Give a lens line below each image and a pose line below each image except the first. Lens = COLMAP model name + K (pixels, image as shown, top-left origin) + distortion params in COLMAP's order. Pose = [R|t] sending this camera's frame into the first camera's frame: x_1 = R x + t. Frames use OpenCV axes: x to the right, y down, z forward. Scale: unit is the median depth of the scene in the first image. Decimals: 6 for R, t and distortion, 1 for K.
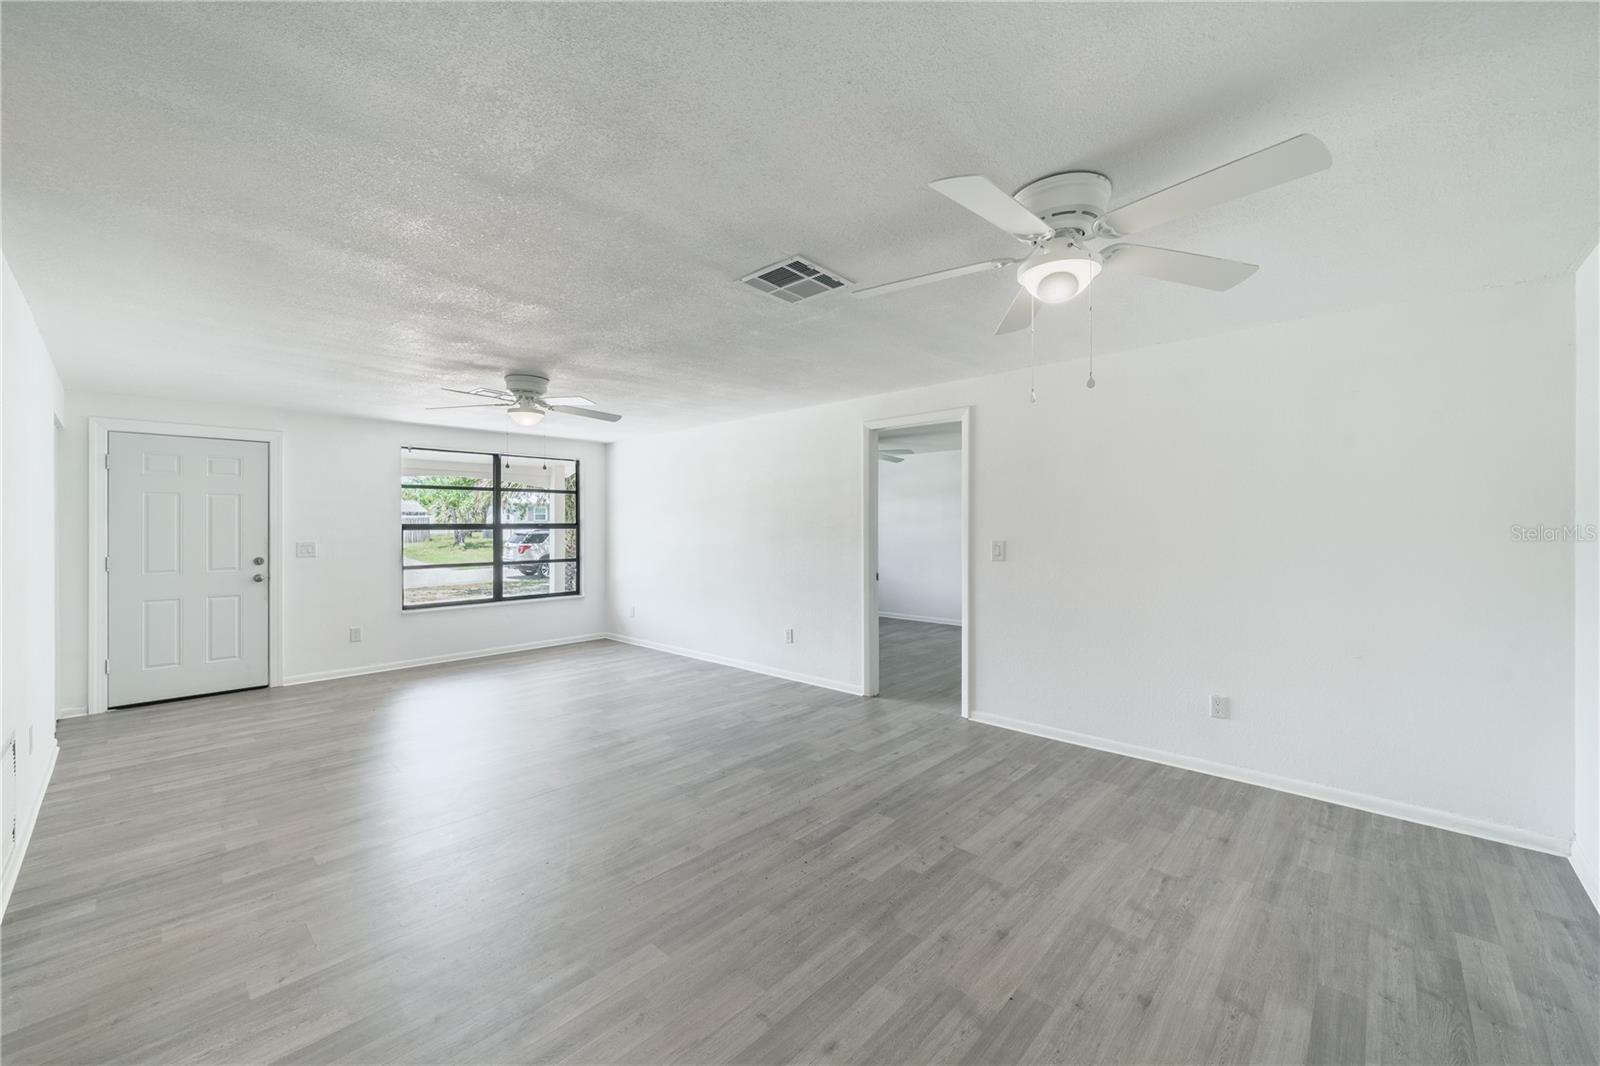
lens RADIAL K [[624.3, 0, 788.3], [0, 624.3, 515.3], [0, 0, 1]] dist [-0.003633, -0.000262]
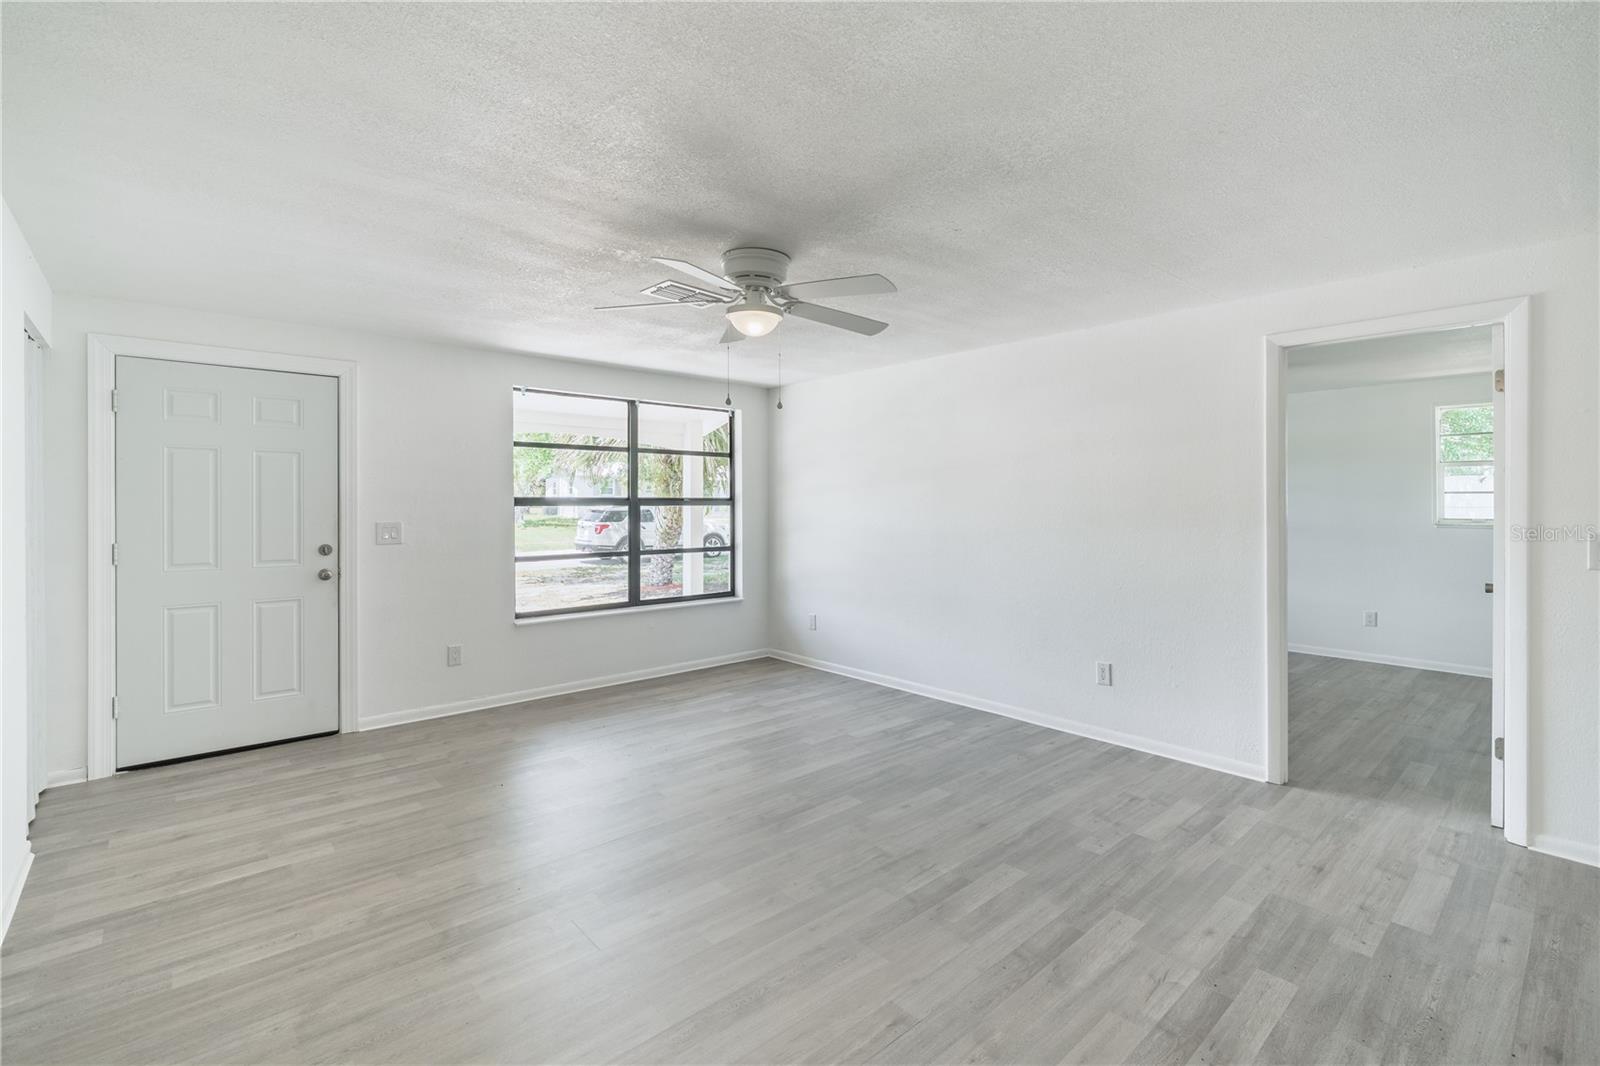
lens RADIAL K [[714.0, 0, 820.8], [0, 714.0, 497.9], [0, 0, 1]] dist [-0.002121, -0.000190]
pose [[0.997426, 0.006318, -0.071425, -0.293828], [-0.005613, 0.999934, 0.010066, 0.006372], [0.071484, -0.009639, 0.997395, 0.300458]]
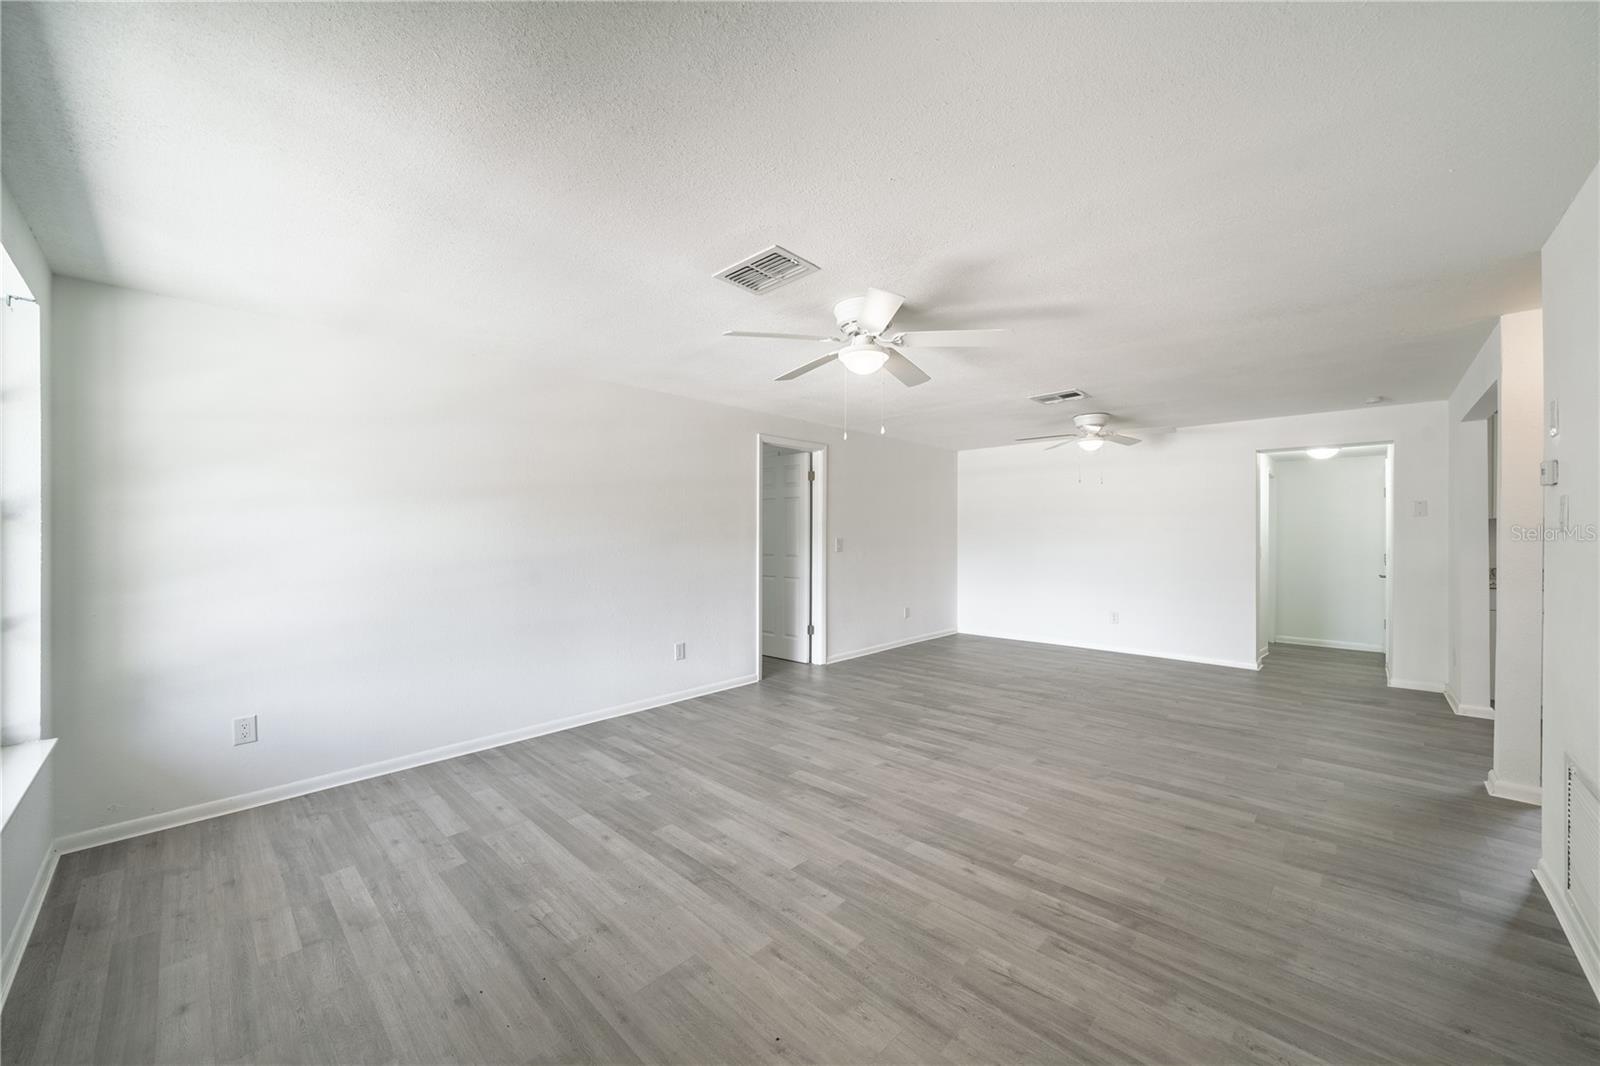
lens RADIAL K [[593.2, 0, 800.0], [0, 593.2, 533.0], [0, 0, 1]] dist [-0.001674, -0.000047]
pose [[0.002283, 0.004718, 0.999986, -1.022390], [-0.015318, 0.999872, -0.004682, 0.033954], [-0.999880, -0.015307, 0.002355, 1.019942]]
